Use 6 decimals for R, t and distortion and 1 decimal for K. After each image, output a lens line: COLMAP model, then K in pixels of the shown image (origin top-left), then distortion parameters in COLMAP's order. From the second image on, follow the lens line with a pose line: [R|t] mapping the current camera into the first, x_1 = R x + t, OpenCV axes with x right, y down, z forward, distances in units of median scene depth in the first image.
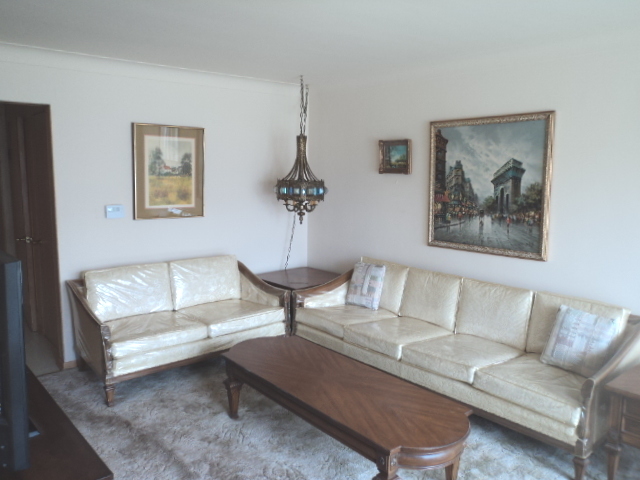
lens RADIAL K [[517.5, 0, 317.2], [0, 517.5, 238.2], [0, 0, 1]] dist [-0.006205, 0.003103]
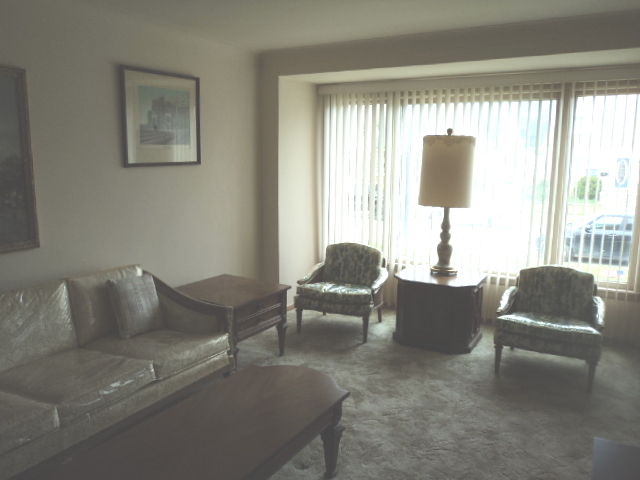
lens RADIAL K [[517.5, 0, 317.2], [0, 517.5, 238.2], [0, 0, 1]] dist [-0.006205, 0.003103]
pose [[-0.332683, -0.161557, 0.929097, -0.509452], [0.105930, 0.972579, 0.207048, -0.098926], [-0.937070, 0.167301, -0.306446, 0.828001]]
